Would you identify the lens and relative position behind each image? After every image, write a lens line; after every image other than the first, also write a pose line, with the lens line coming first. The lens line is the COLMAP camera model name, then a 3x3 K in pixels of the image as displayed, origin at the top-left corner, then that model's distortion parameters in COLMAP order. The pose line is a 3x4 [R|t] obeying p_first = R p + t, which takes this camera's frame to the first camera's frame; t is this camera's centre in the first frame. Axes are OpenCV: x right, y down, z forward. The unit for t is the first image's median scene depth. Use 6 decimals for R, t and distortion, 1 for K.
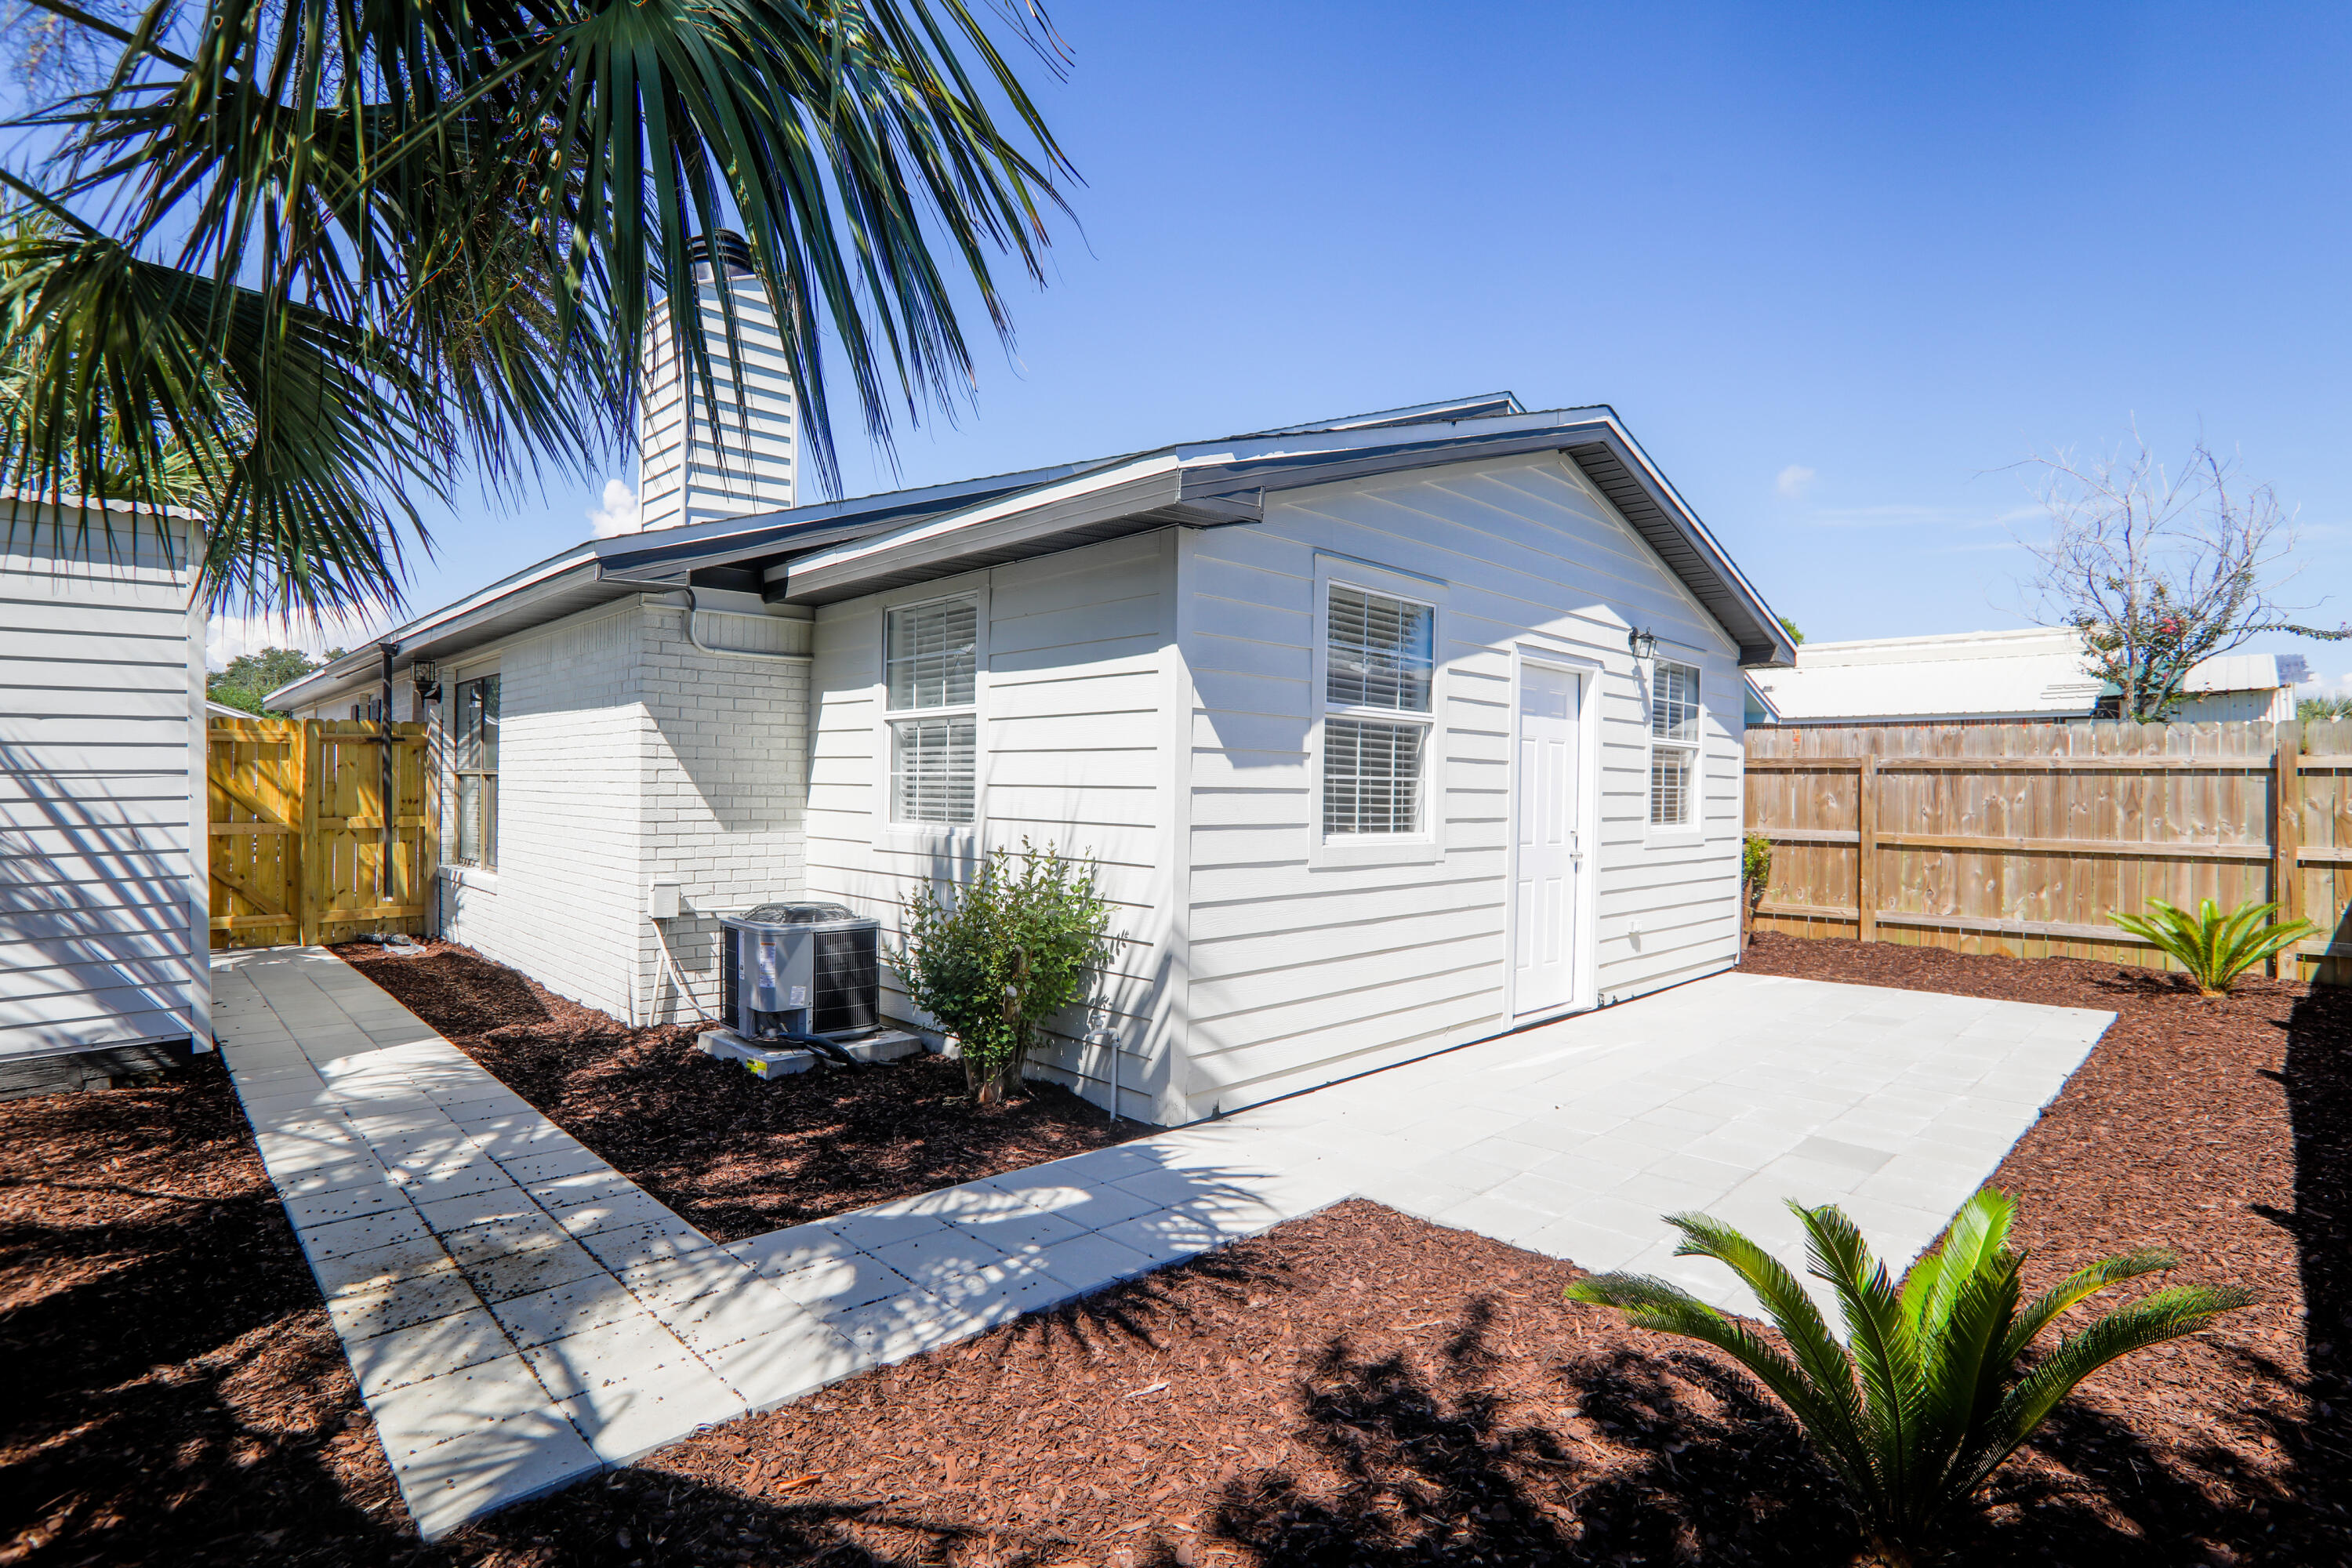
lens RADIAL K [[1148.1, 0, 1171.9], [0, 1148.1, 779.9], [0, 0, 1]] dist [-0.089437, 0.042075]
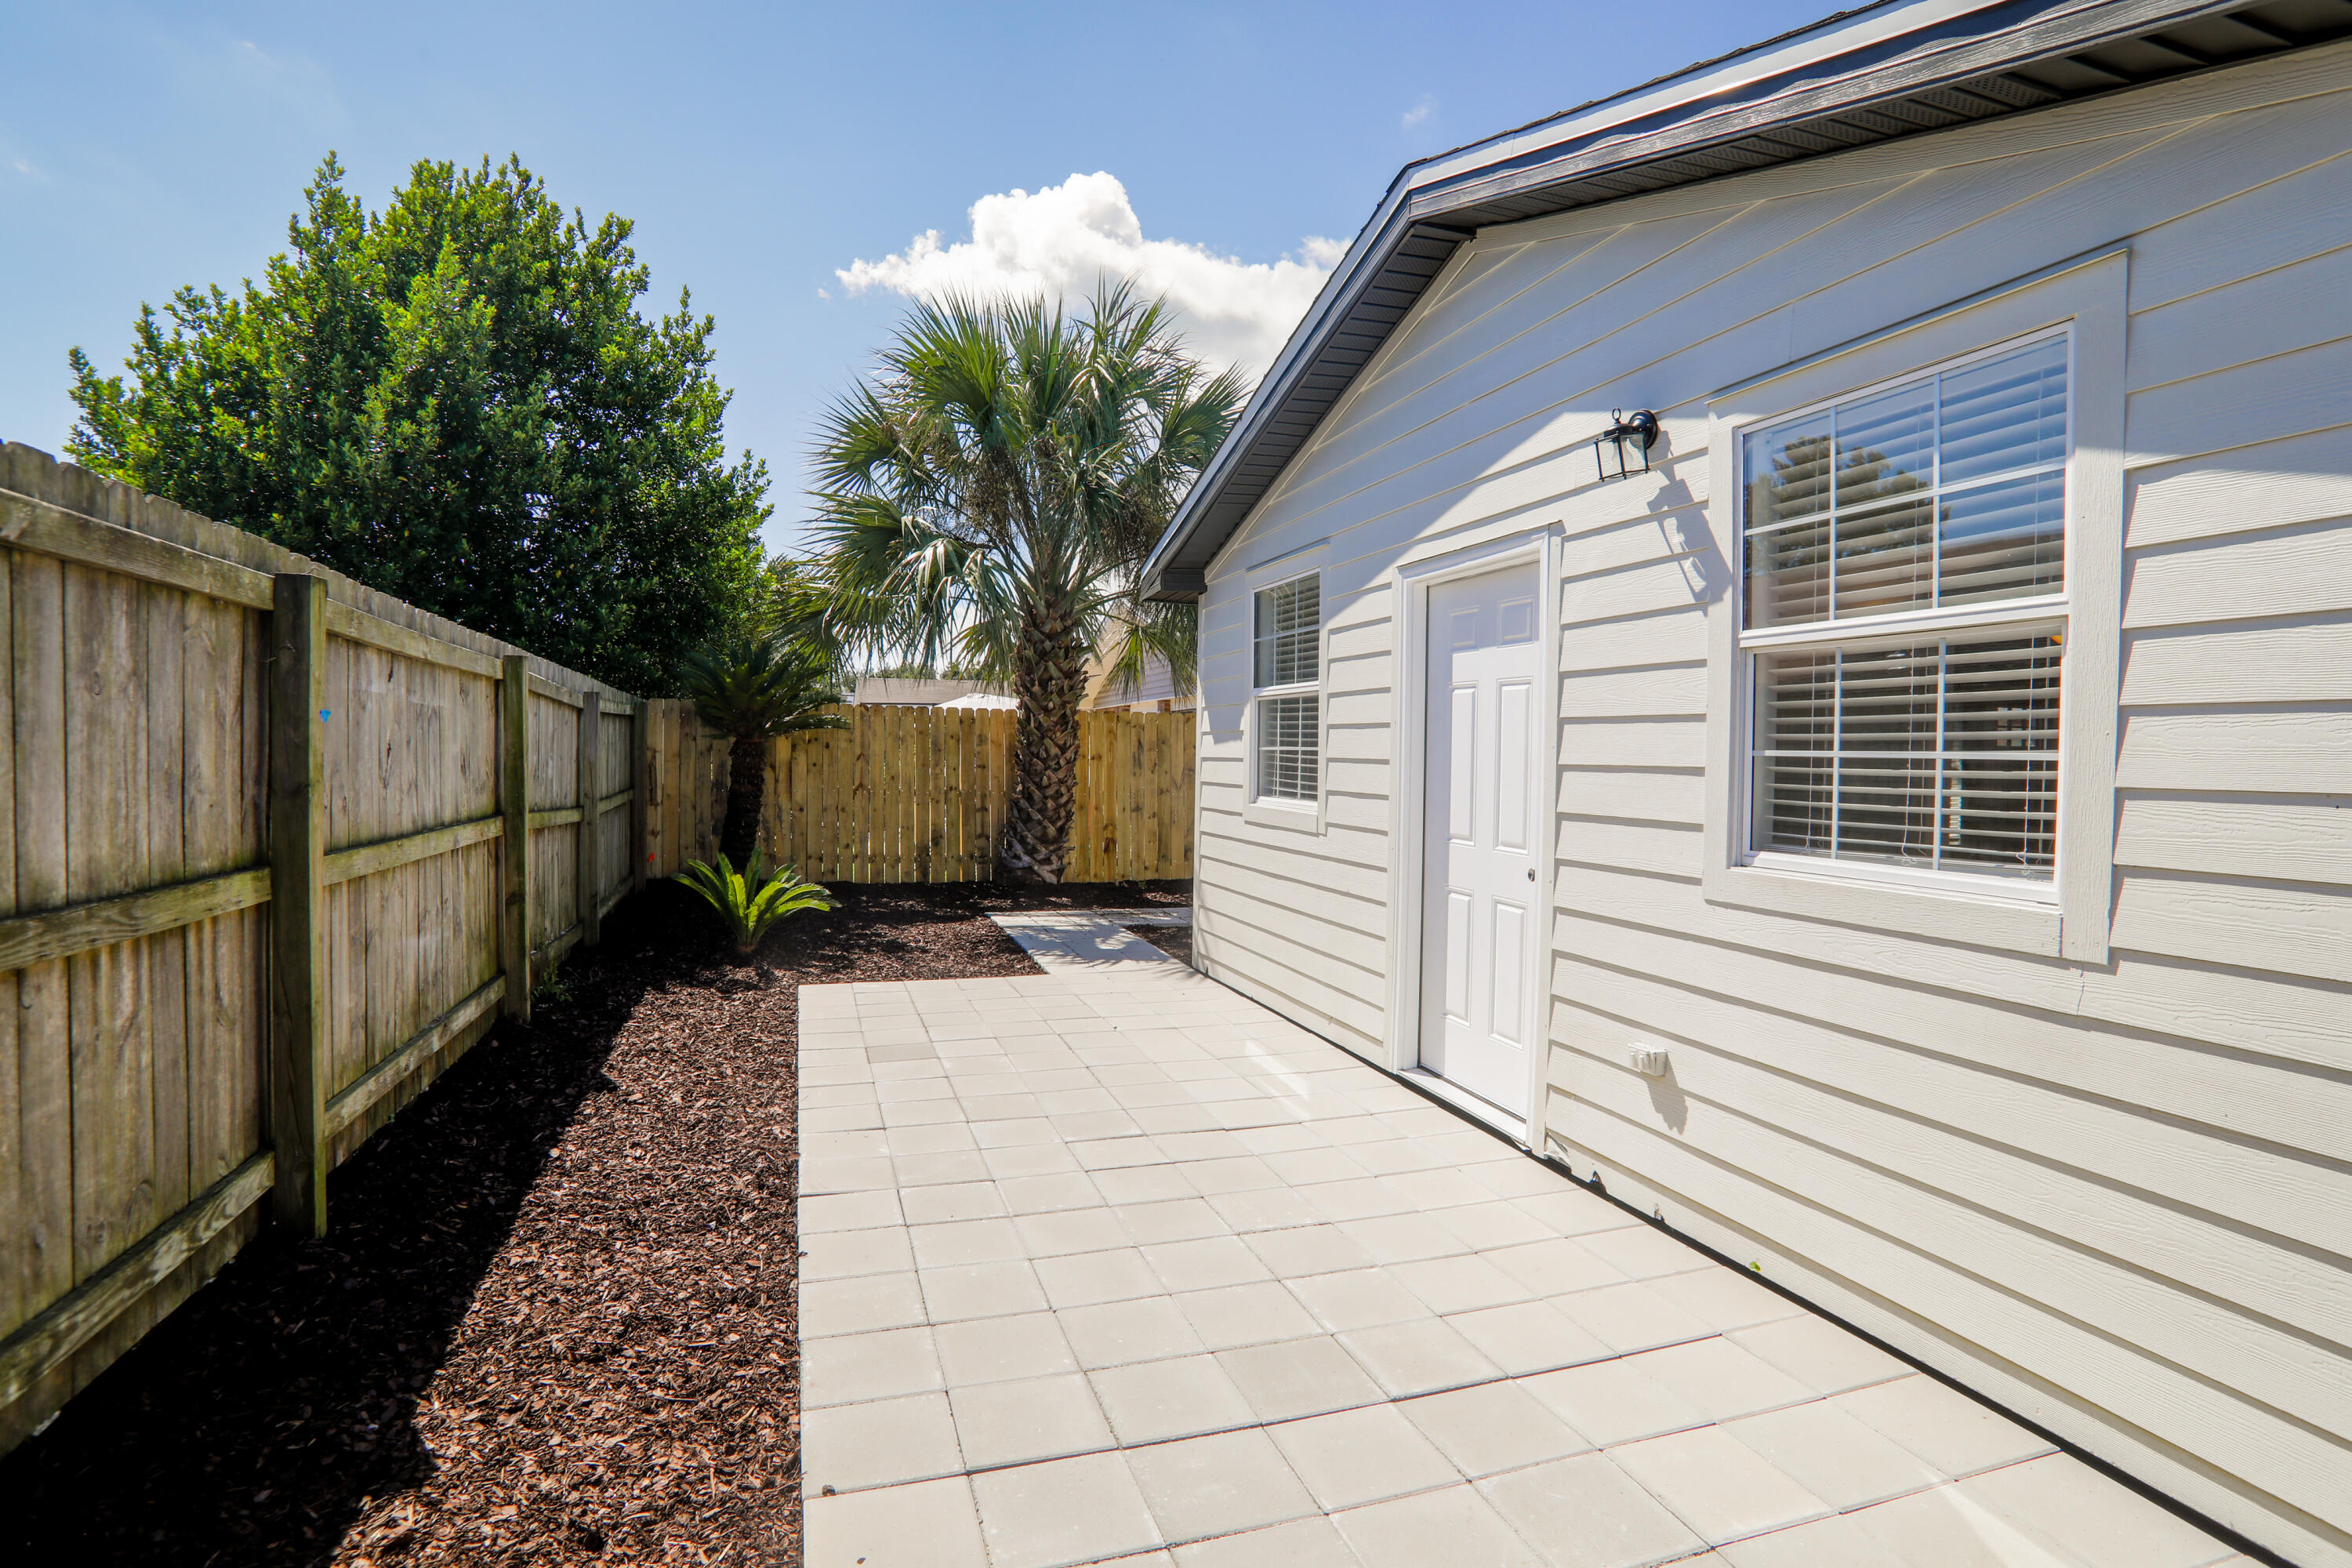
lens RADIAL K [[1148.1, 0, 1171.9], [0, 1148.1, 779.9], [0, 0, 1]] dist [-0.089437, 0.042075]
pose [[-0.437325, -0.012365, -0.899218, 1.179614], [-0.031766, 0.999494, 0.001705, 0.029612], [0.898742, 0.029310, -0.437497, 1.336951]]
